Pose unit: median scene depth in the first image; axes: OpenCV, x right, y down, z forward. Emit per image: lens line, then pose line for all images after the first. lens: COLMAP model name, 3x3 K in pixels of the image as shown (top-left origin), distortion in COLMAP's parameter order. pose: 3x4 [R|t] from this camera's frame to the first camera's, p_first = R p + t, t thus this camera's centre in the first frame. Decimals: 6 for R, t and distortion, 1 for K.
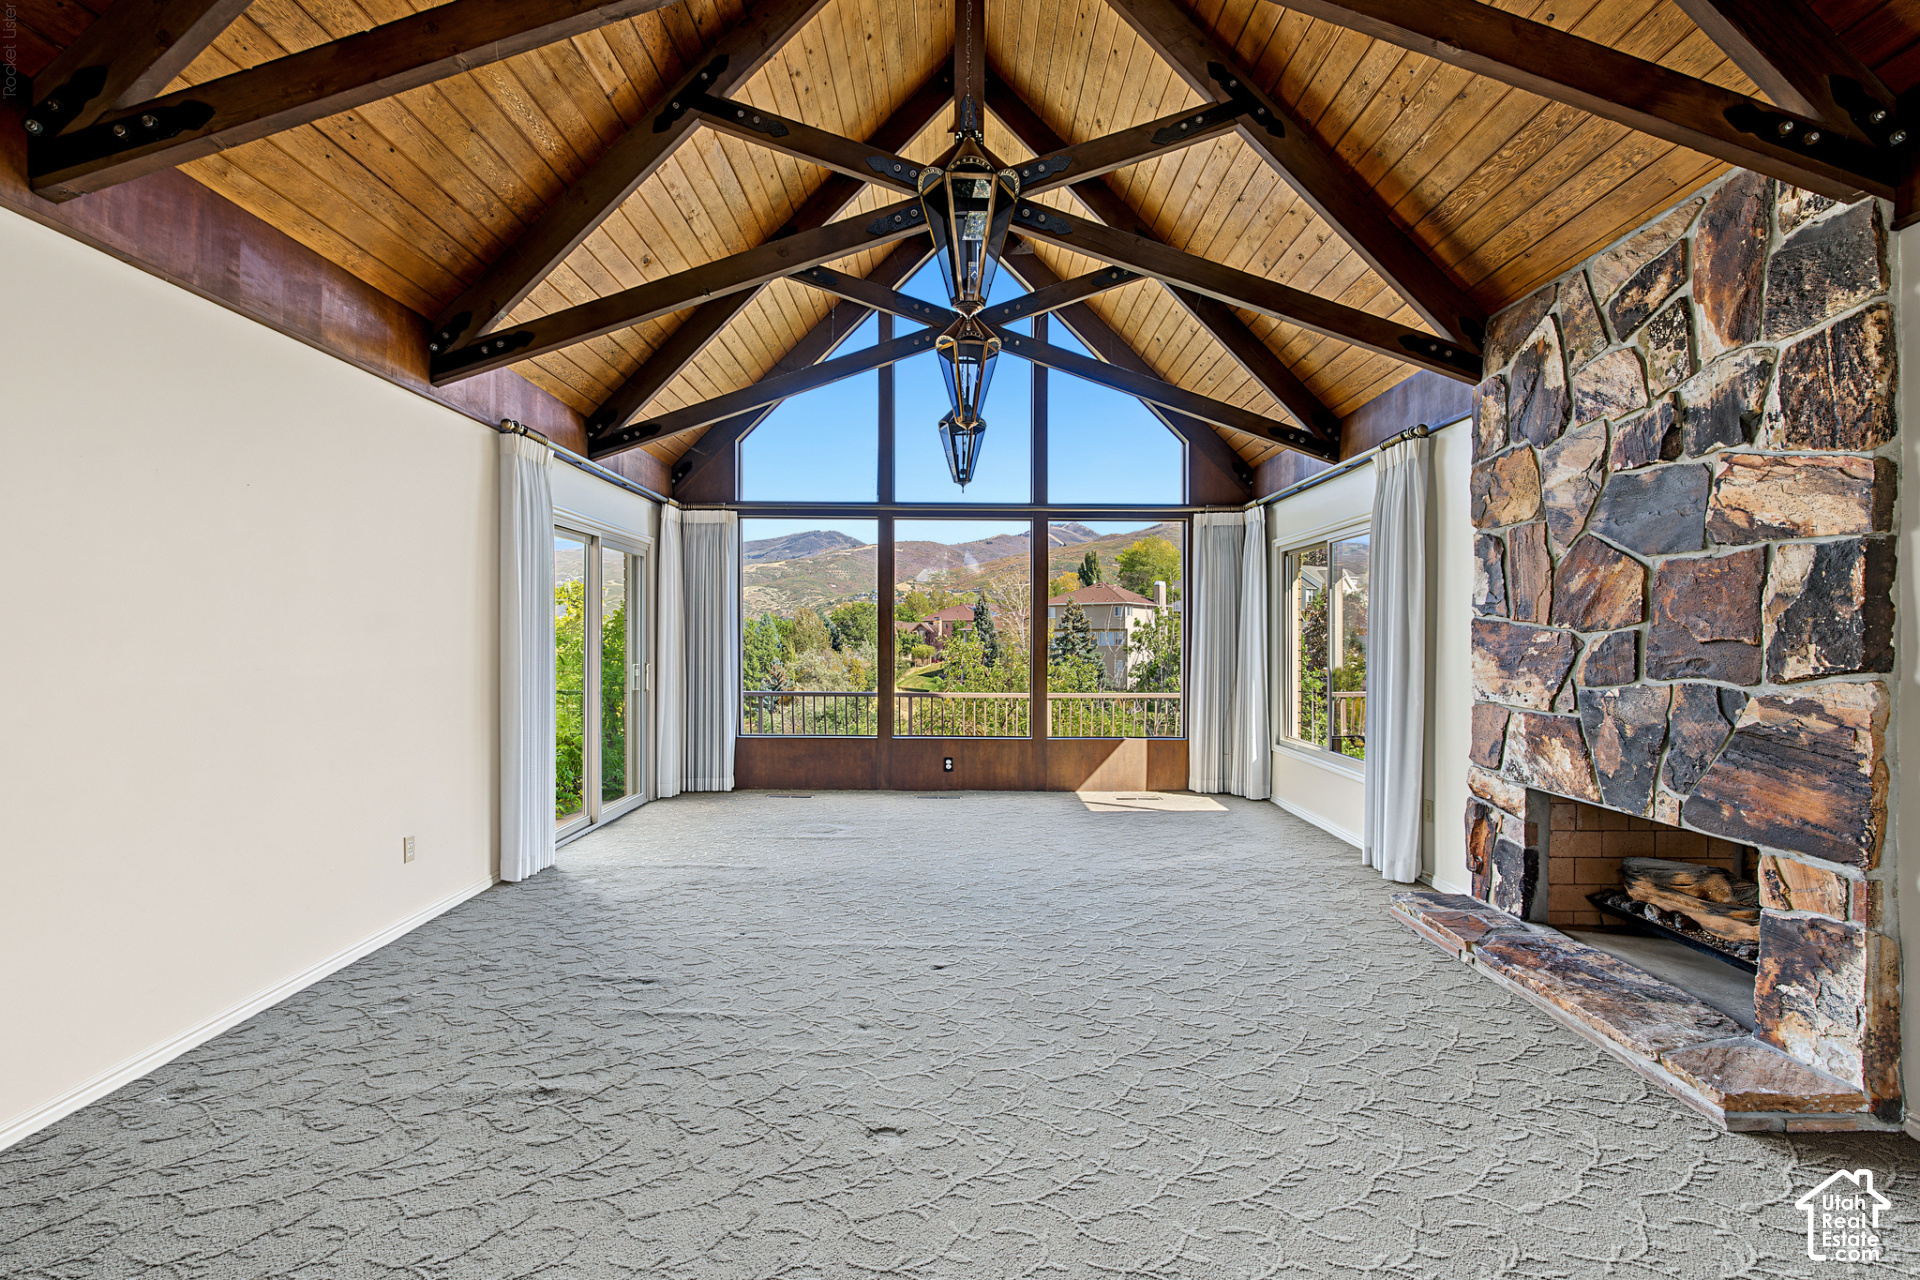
lens RADIAL K [[862.1, 0, 955.9], [0, 862.1, 645.5], [0, 0, 1]] dist [0.000085, -0.000016]
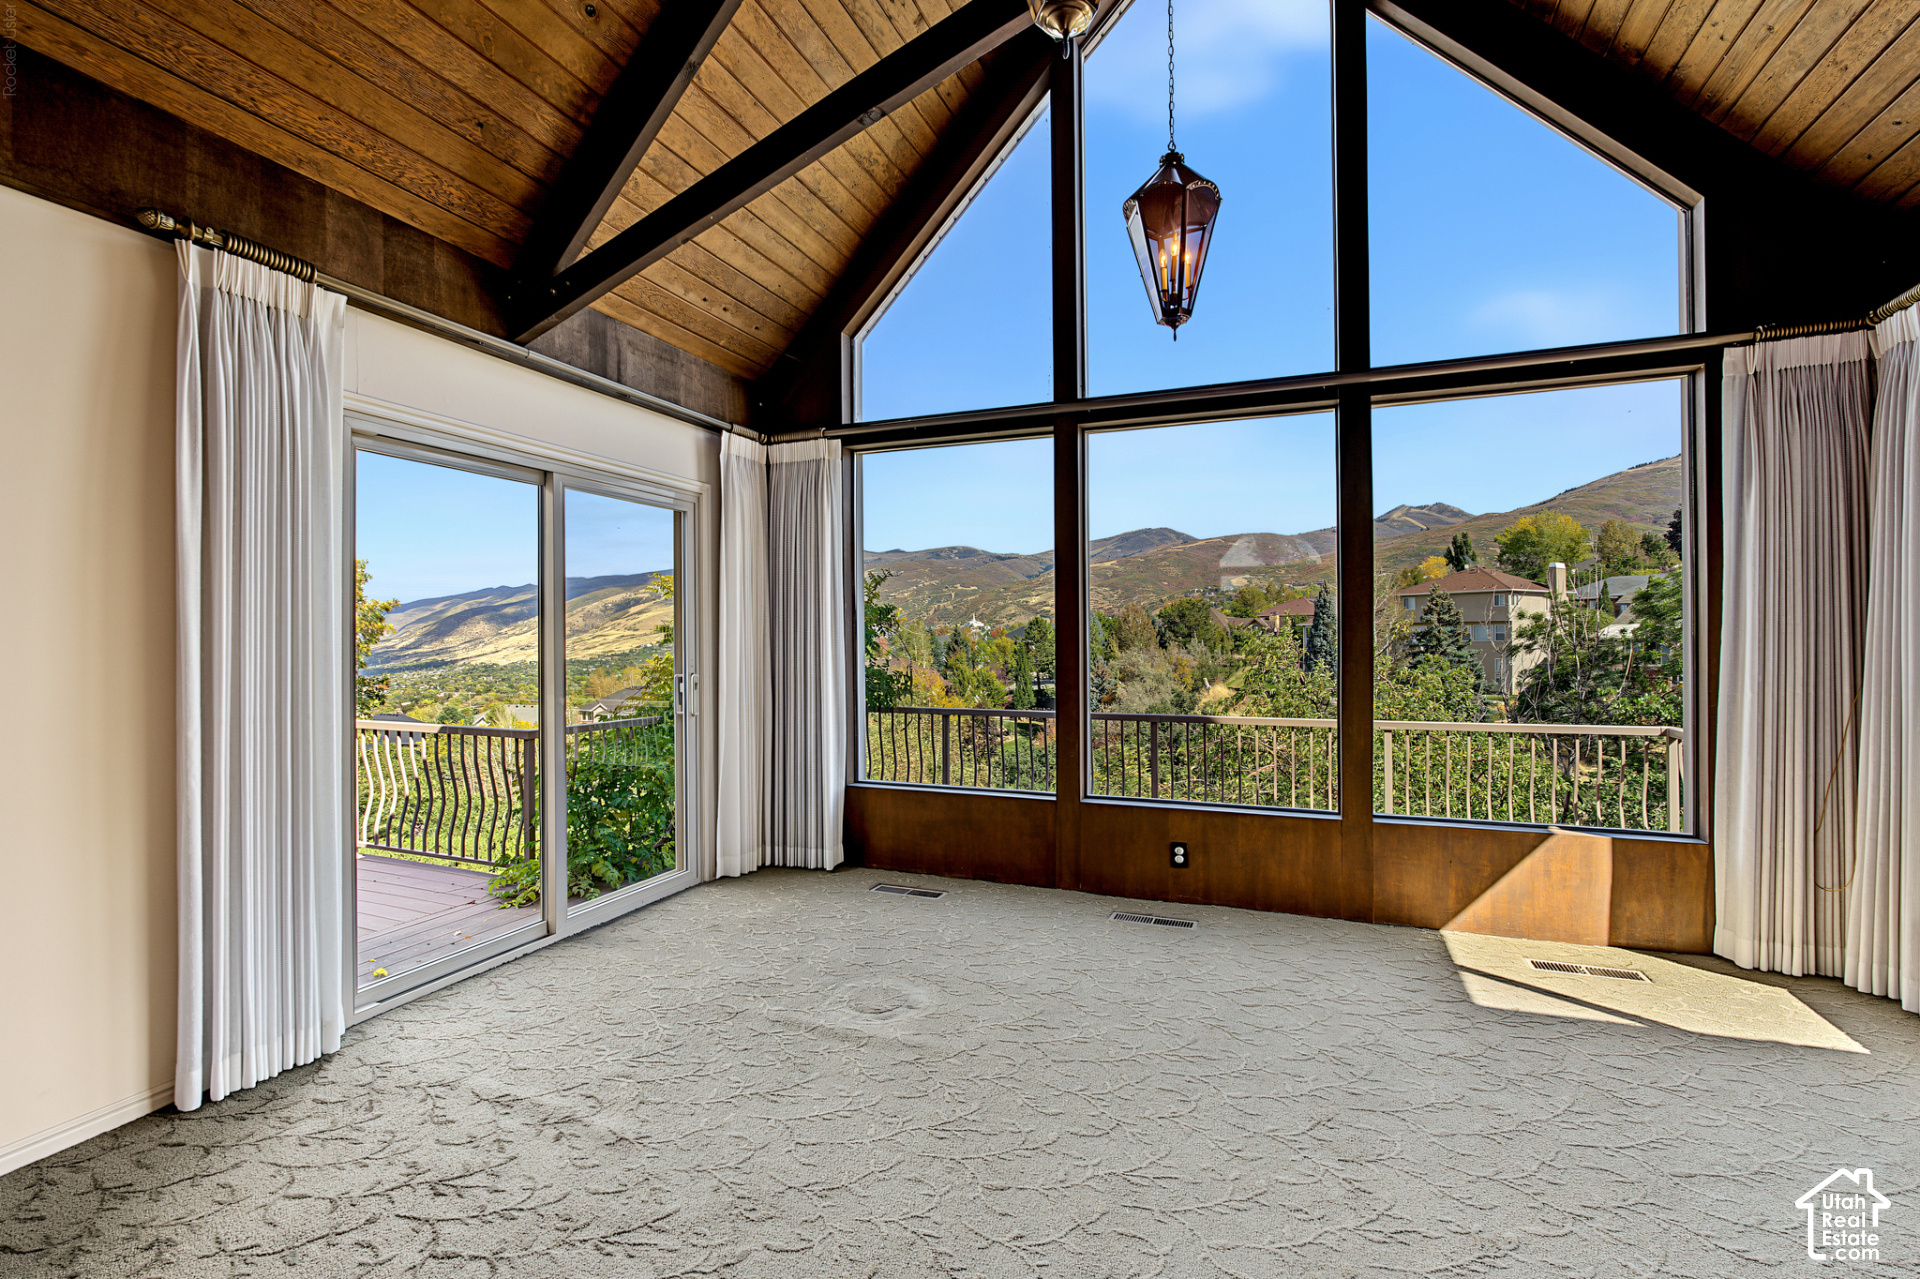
lens RADIAL K [[852.9, 0, 963.0], [0, 852.9, 638.4], [0, 0, 1]] dist [-0.006959, -0.000230]
pose [[0.930200, -0.009048, -0.366940, 0.064785], [0.006801, 0.999949, -0.007418, -0.000003], [0.366989, 0.004404, 0.930215, 0.429915]]
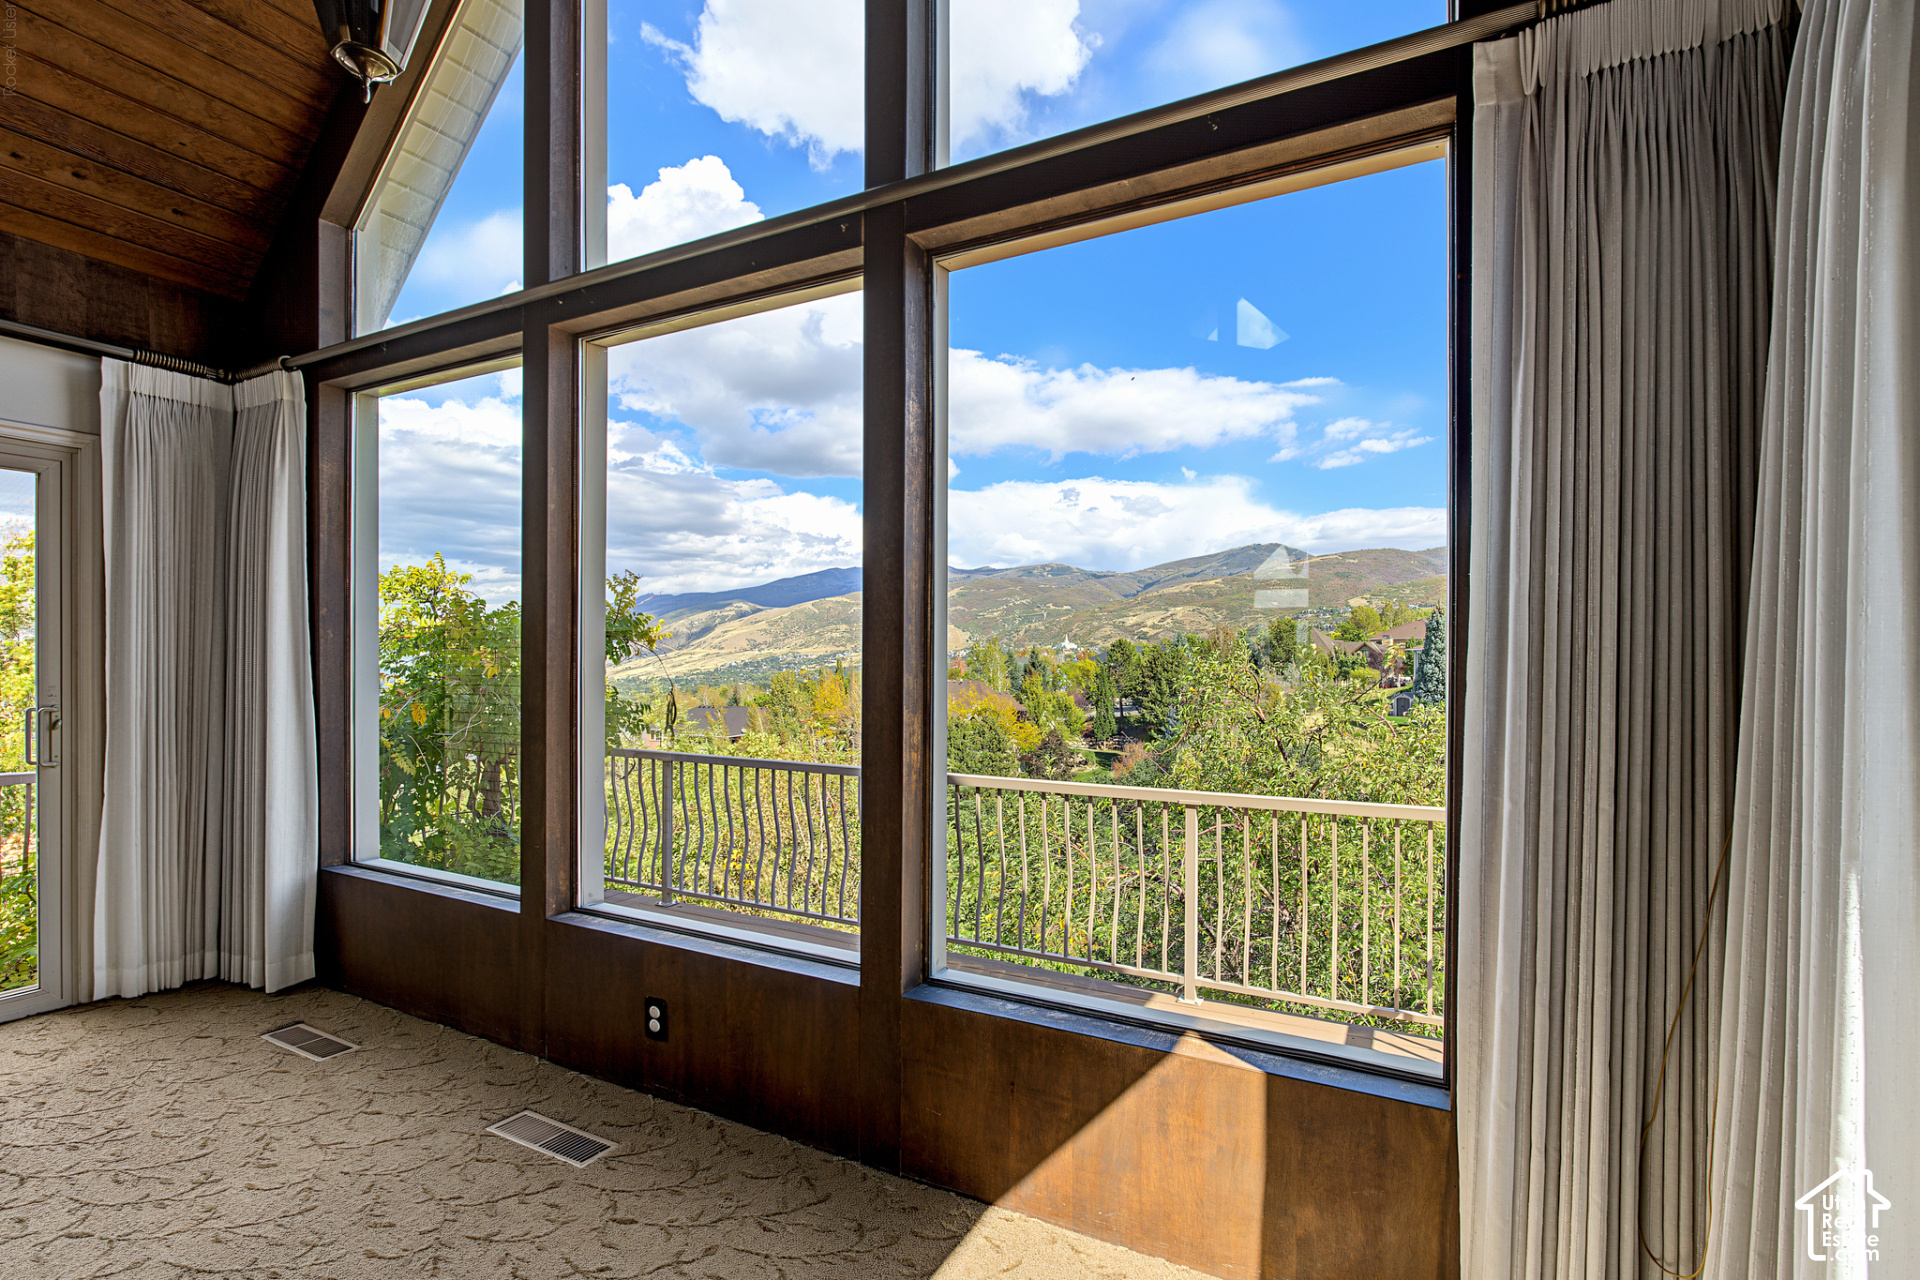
lens RADIAL K [[891.3, 0, 960.0], [0, 891.3, 665.5], [0, 0, 1]] dist [-0.008369, 0.000106]
pose [[0.885047, 0.004084, -0.465484, 0.260722], [-0.005314, 0.999985, -0.001330, -0.002947], [0.465472, 0.003651, 0.885055, 0.737813]]
